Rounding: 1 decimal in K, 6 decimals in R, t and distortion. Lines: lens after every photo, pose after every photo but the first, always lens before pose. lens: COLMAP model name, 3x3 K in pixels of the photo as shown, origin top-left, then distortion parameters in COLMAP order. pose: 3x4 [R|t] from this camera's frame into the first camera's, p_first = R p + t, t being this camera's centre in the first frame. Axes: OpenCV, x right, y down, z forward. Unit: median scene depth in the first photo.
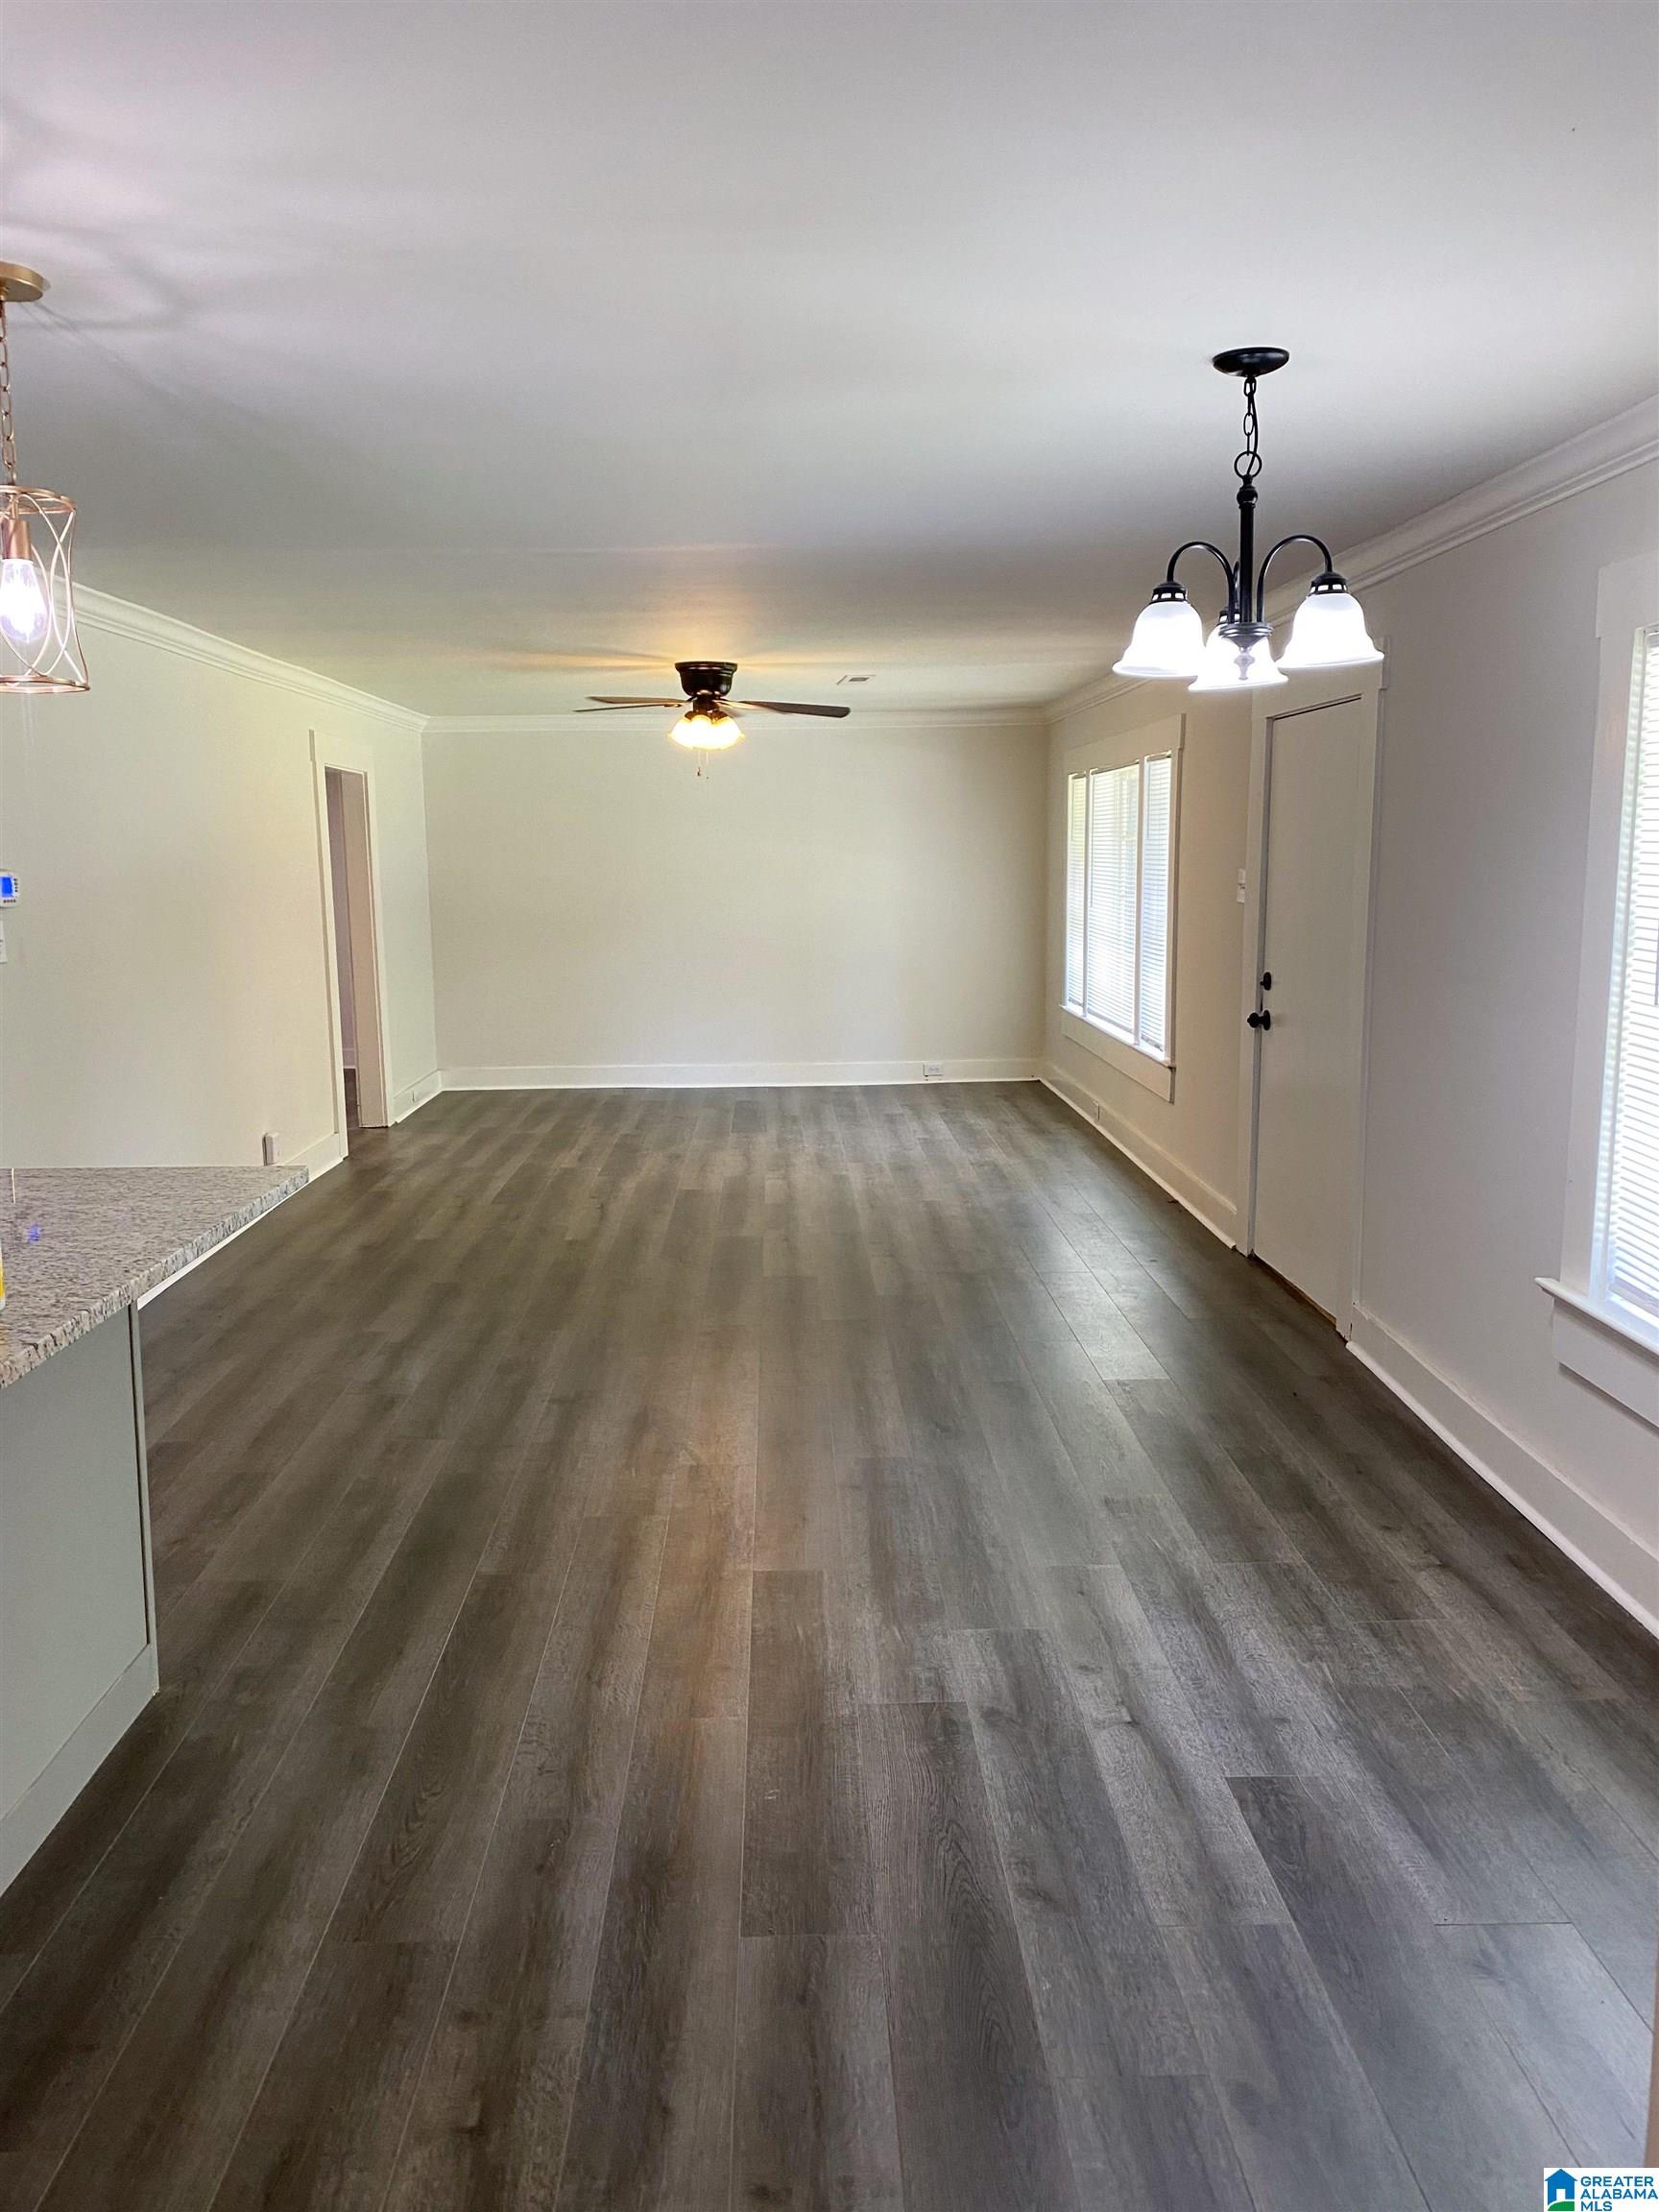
lens RADIAL K [[1656.7, 0, 816.0], [0, 1656.7, 1105.8], [0, 0, 1]] dist [0.017856, -0.006225]
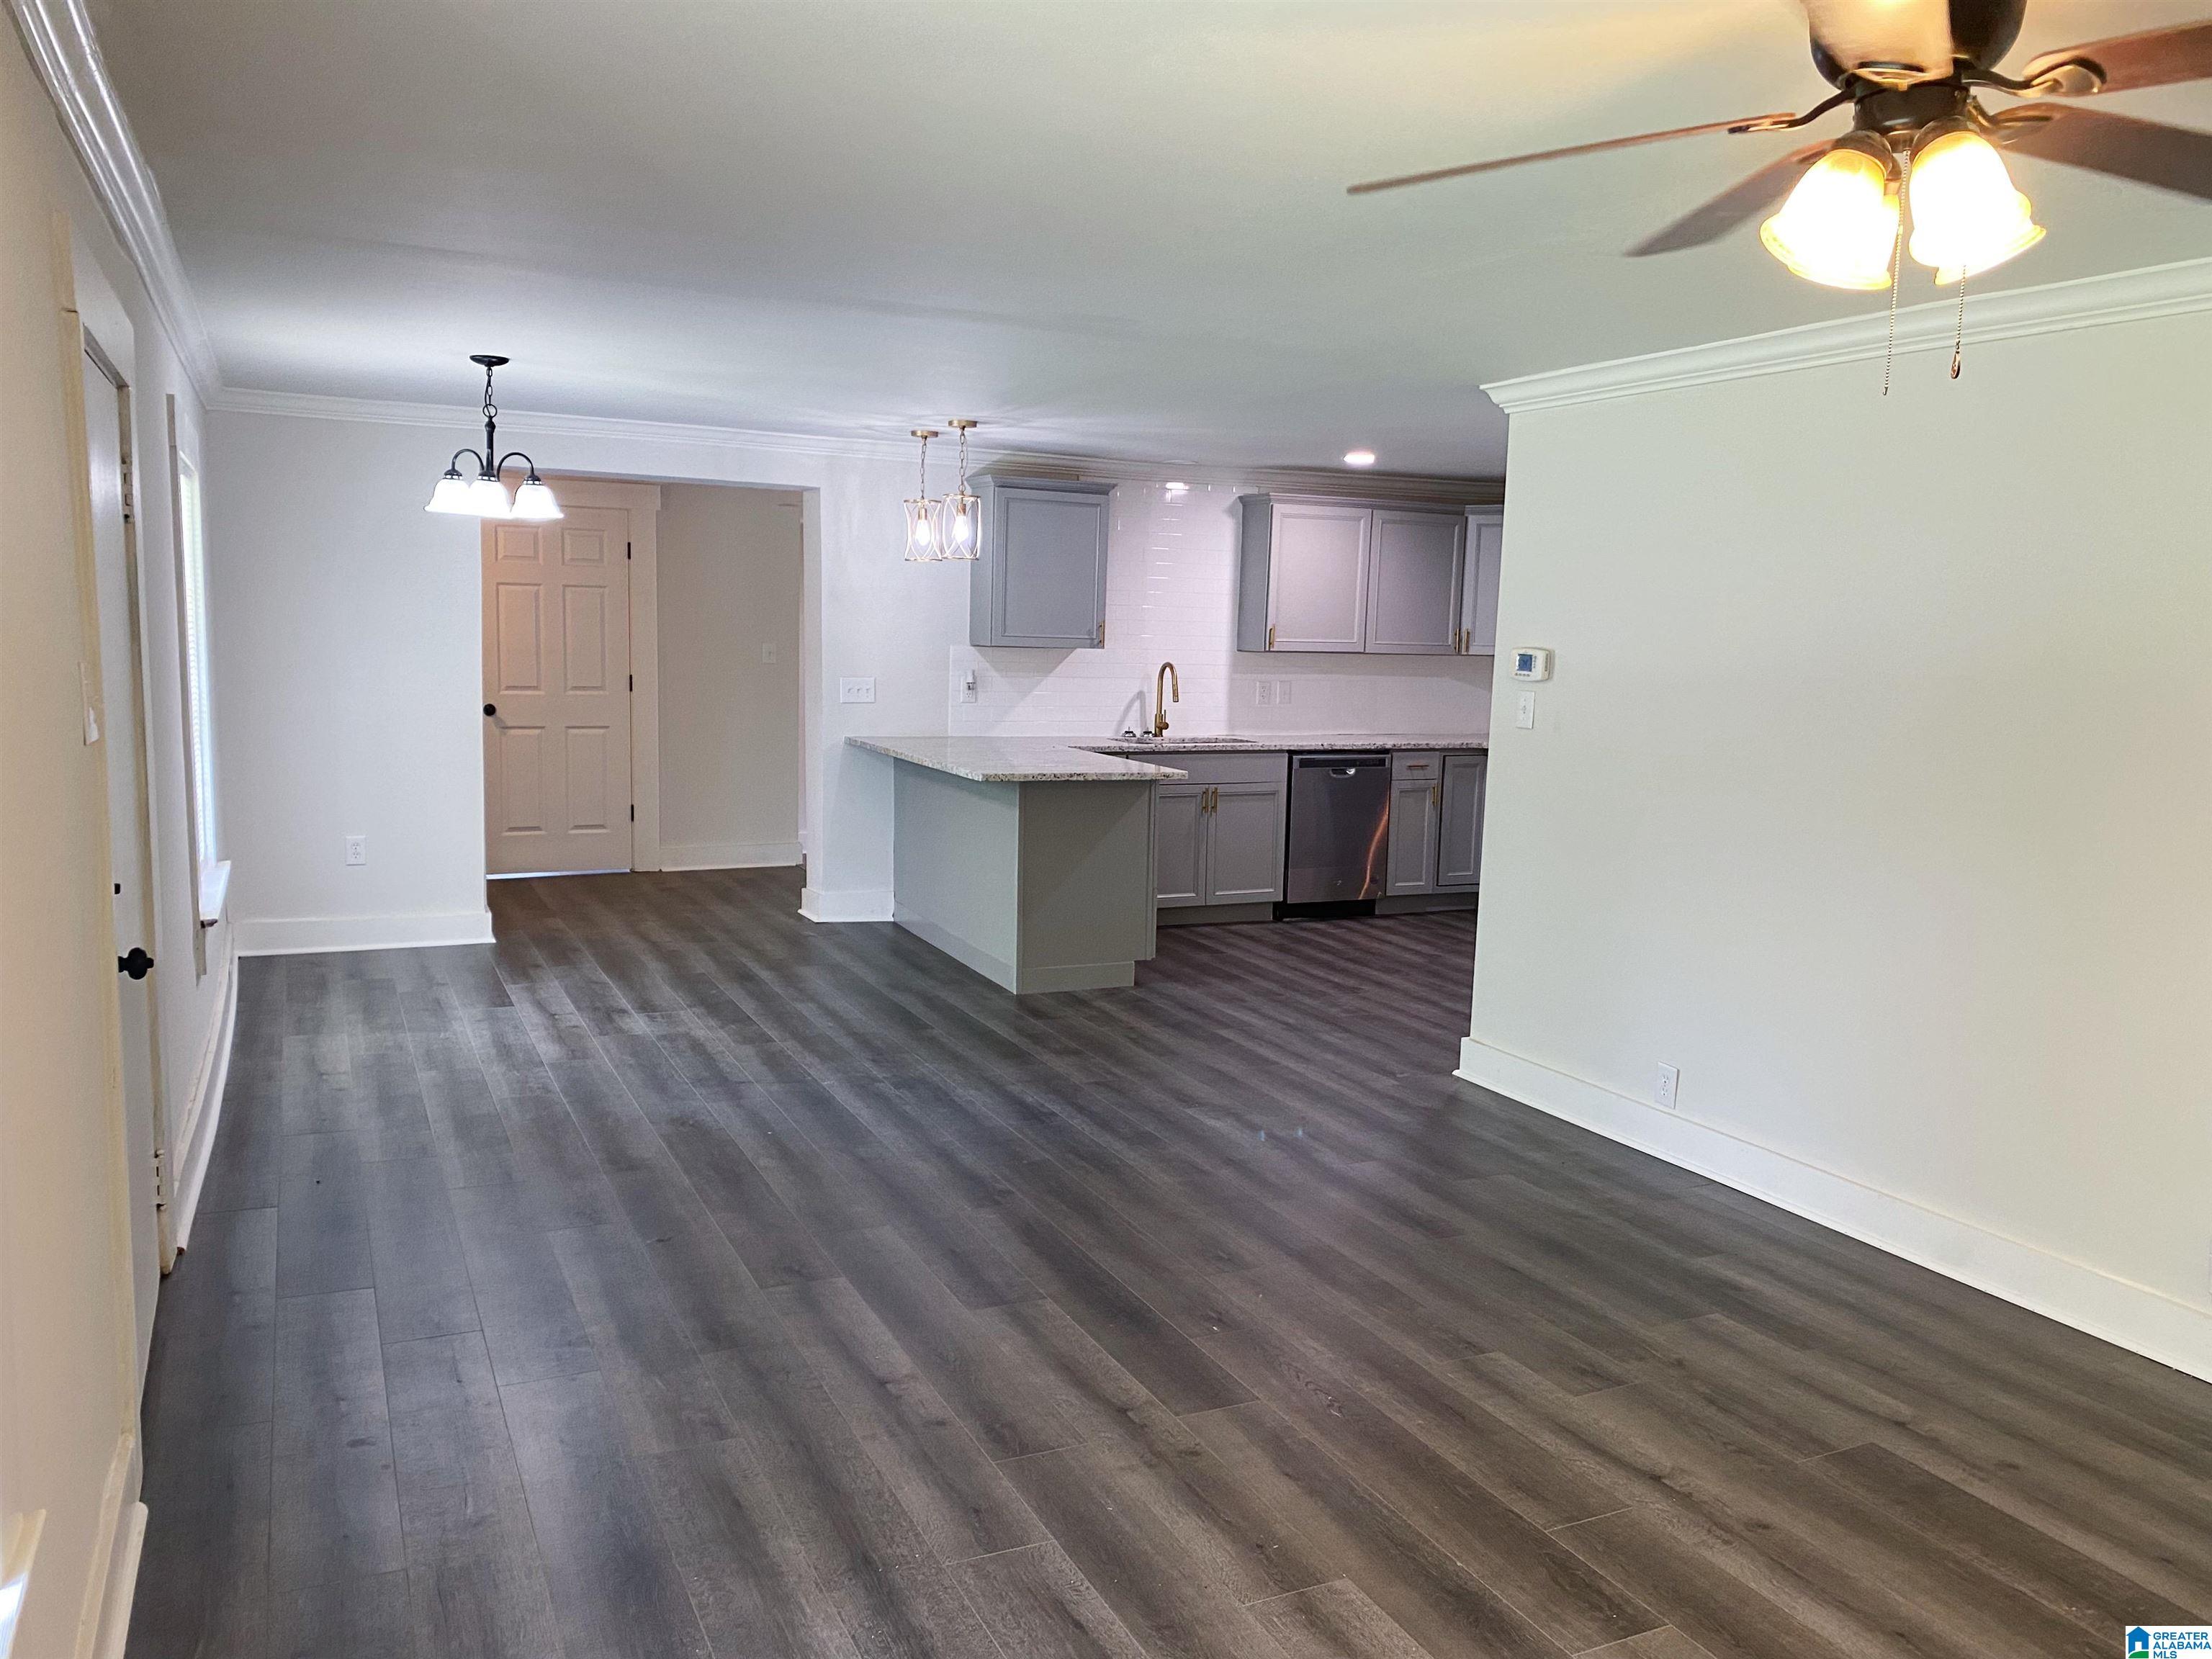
lens RADIAL K [[1656.7, 0, 1106.0], [0, 1656.7, 829.5], [0, 0, 1]] dist [0.017856, -0.006225]
pose [[-0.912029, 0.036241, -0.408522, 0.313268], [-0.083782, 0.958619, 0.272085, -0.379536], [0.401477, 0.282377, -0.871252, 2.360279]]
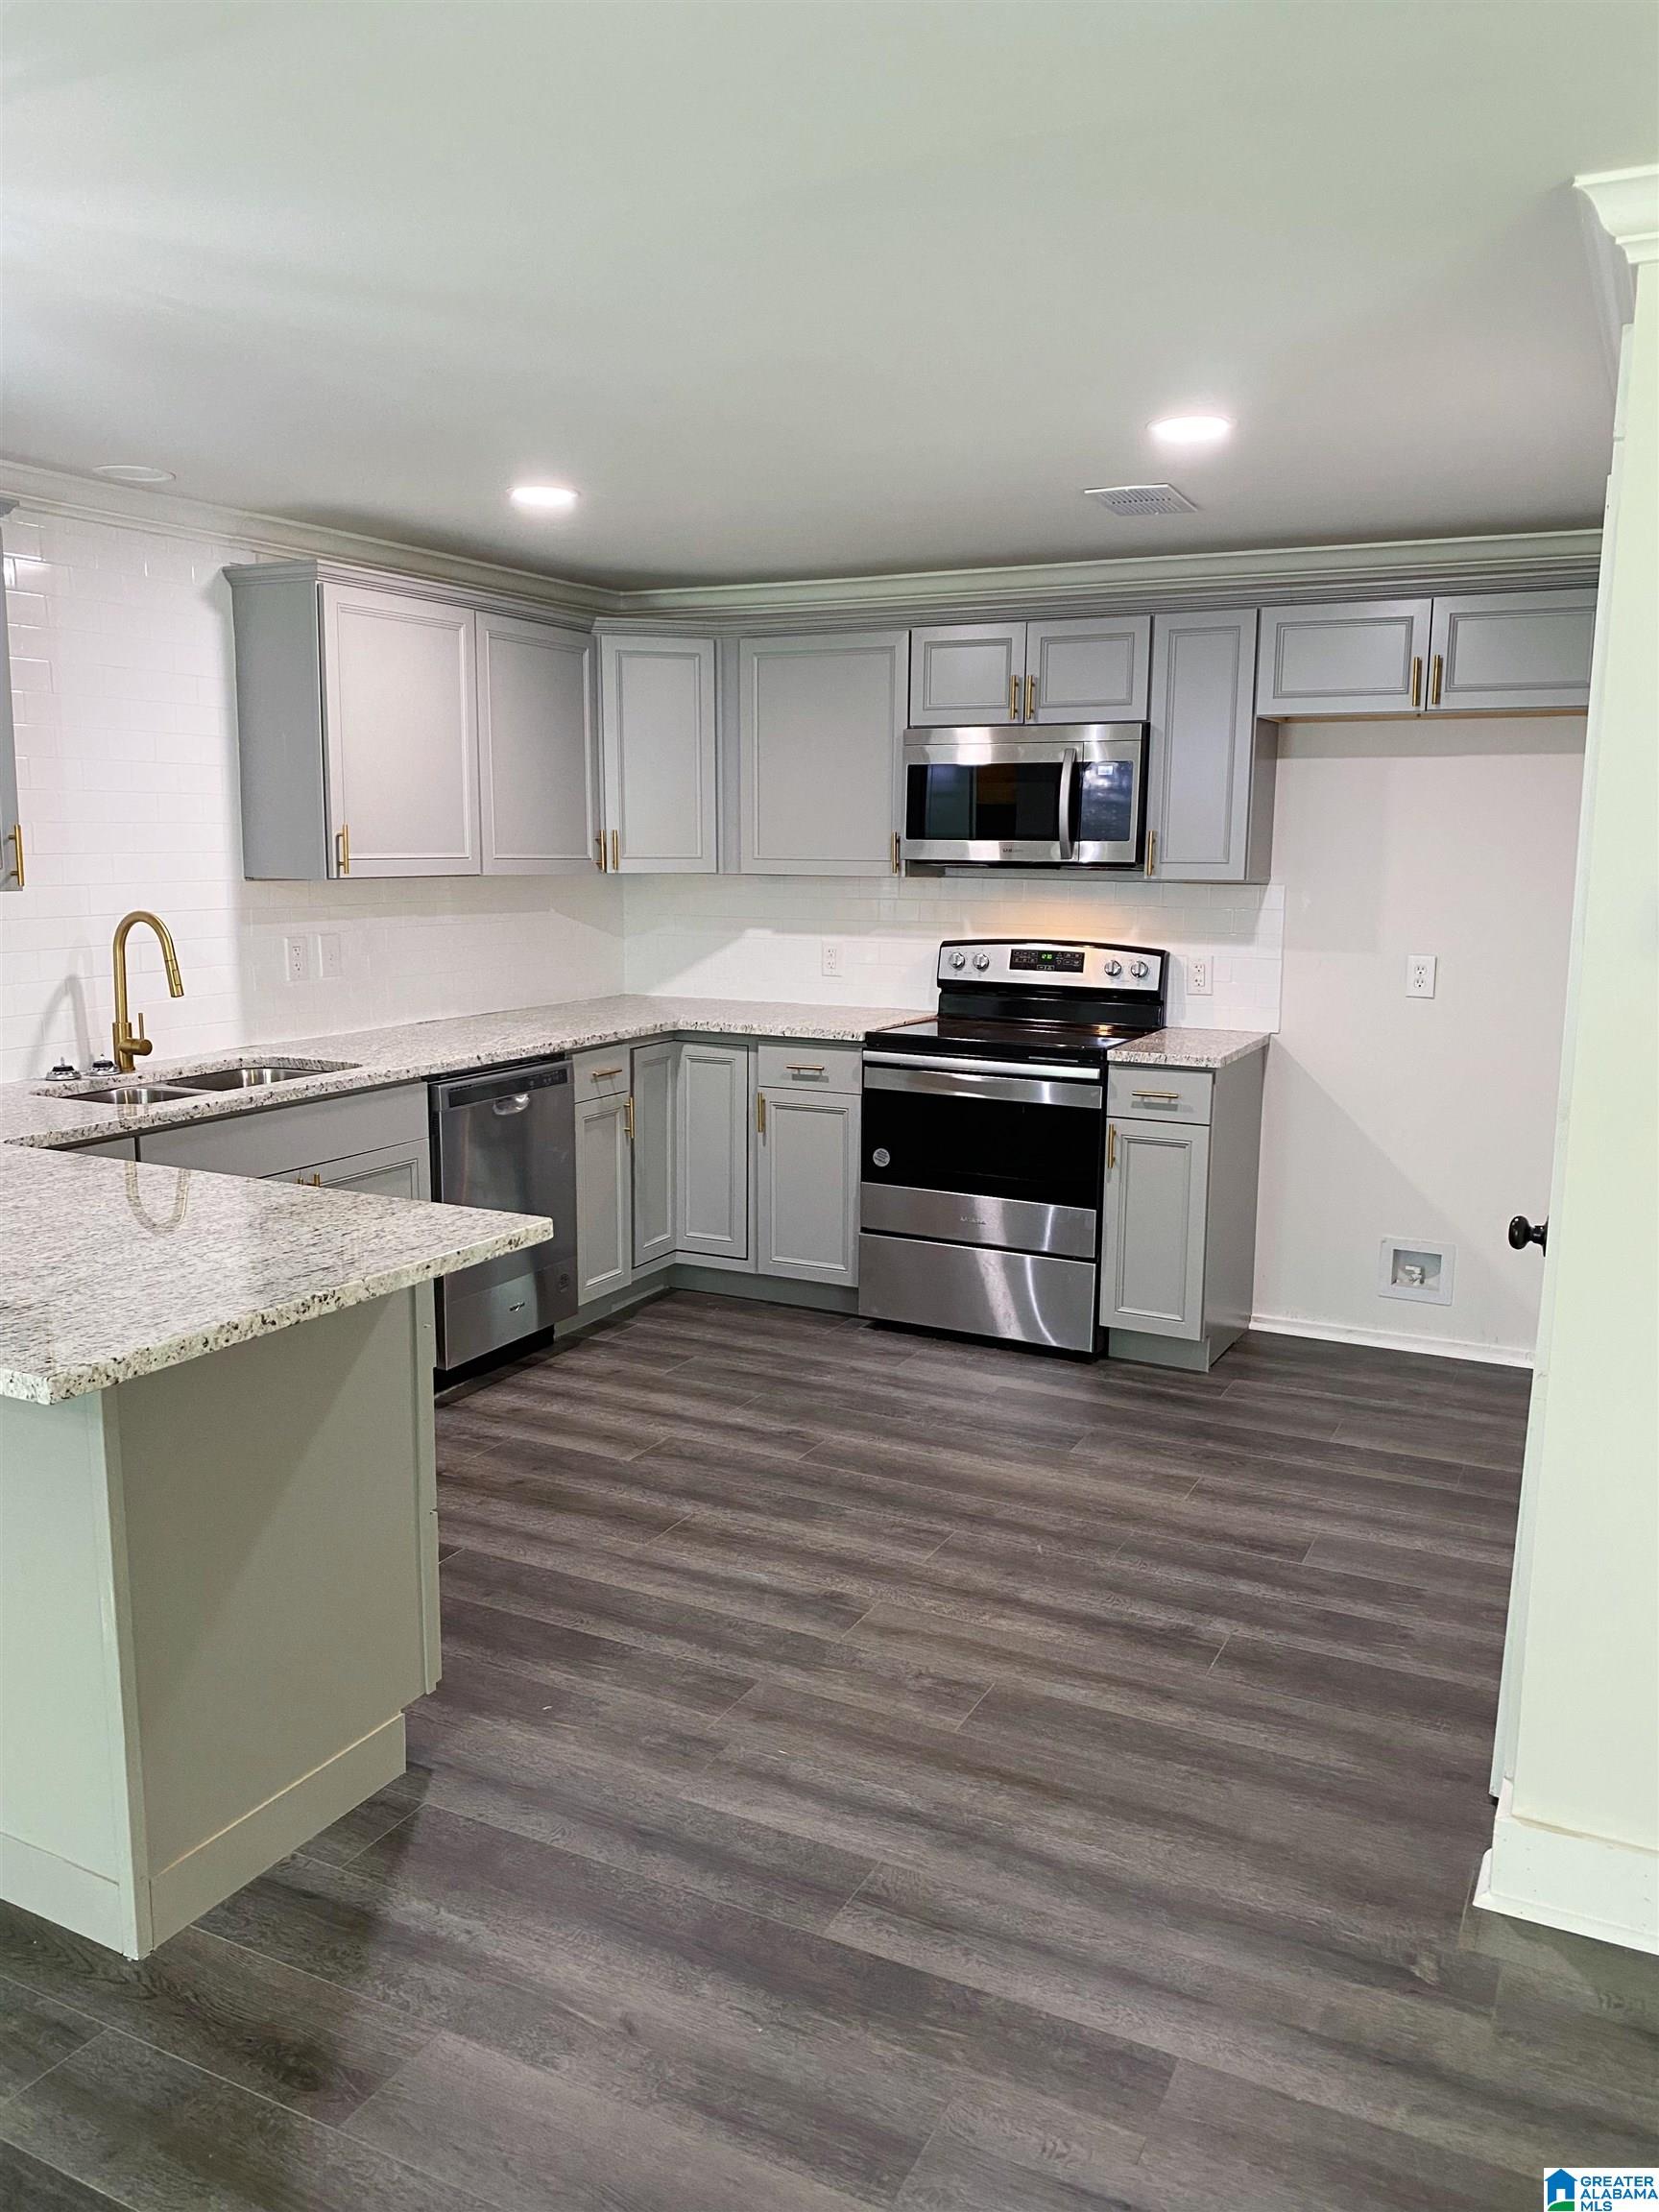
lens RADIAL K [[1656.7, 0, 816.0], [0, 1656.7, 1105.8], [0, 0, 1]] dist [0.017856, -0.006225]
pose [[-0.469808, 0.149218, -0.870066, 0.039774], [-0.146050, 0.958889, 0.243314, -0.191587], [0.870603, 0.241384, -0.428700, 1.209785]]
